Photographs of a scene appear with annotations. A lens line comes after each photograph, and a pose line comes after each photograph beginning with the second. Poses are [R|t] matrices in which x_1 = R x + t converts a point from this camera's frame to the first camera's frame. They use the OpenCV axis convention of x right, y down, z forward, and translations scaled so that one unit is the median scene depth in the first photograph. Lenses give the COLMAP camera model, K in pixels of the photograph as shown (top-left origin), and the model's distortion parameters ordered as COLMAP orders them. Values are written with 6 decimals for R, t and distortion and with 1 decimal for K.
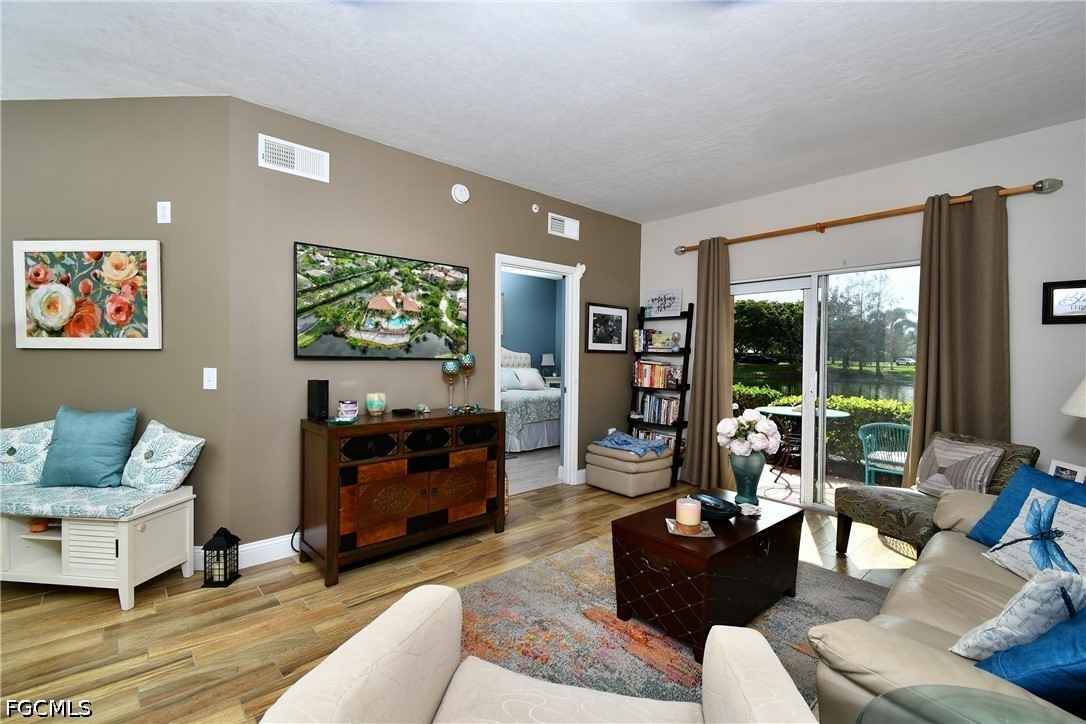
lens RADIAL K [[477.2, 0, 547.6], [0, 477.2, 358.6], [0, 0, 1]] dist [0.007559, -0.003426]
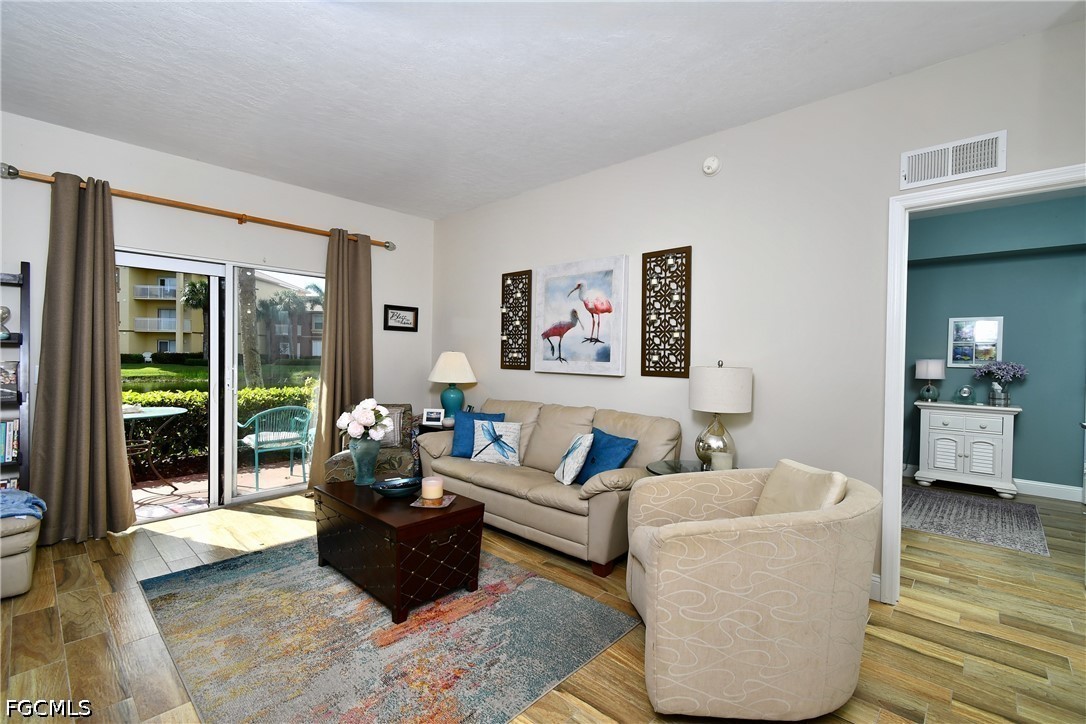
lens RADIAL K [[477.2, 0, 547.2], [0, 477.2, 361.3], [0, 0, 1]] dist [0.007559, -0.003426]
pose [[-0.090303, -0.027678, 0.995530, -0.682671], [-0.007495, 0.999604, 0.027111, -0.015337], [-0.995886, -0.005014, -0.090475, 0.649440]]
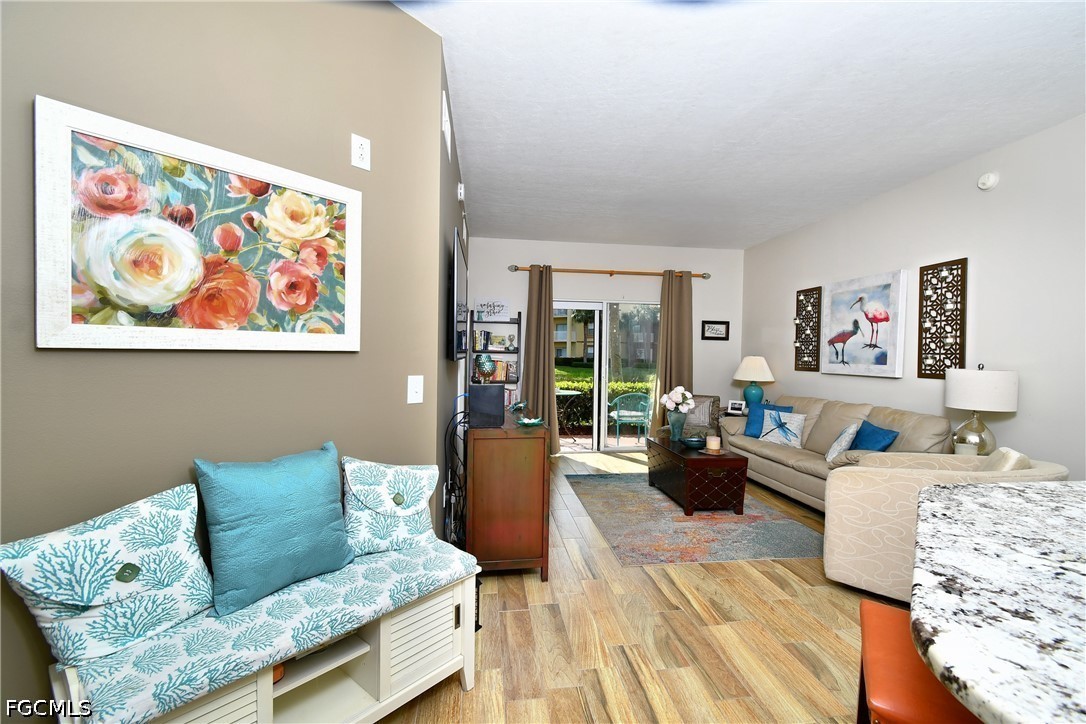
lens RADIAL K [[477.2, 0, 551.6], [0, 477.2, 359.5], [0, 0, 1]] dist [0.007559, -0.003426]
pose [[0.562903, -0.012773, 0.826425, -1.208891], [-0.001269, 0.999866, 0.016318, -0.019444], [-0.826522, -0.010234, 0.562811, 0.383288]]
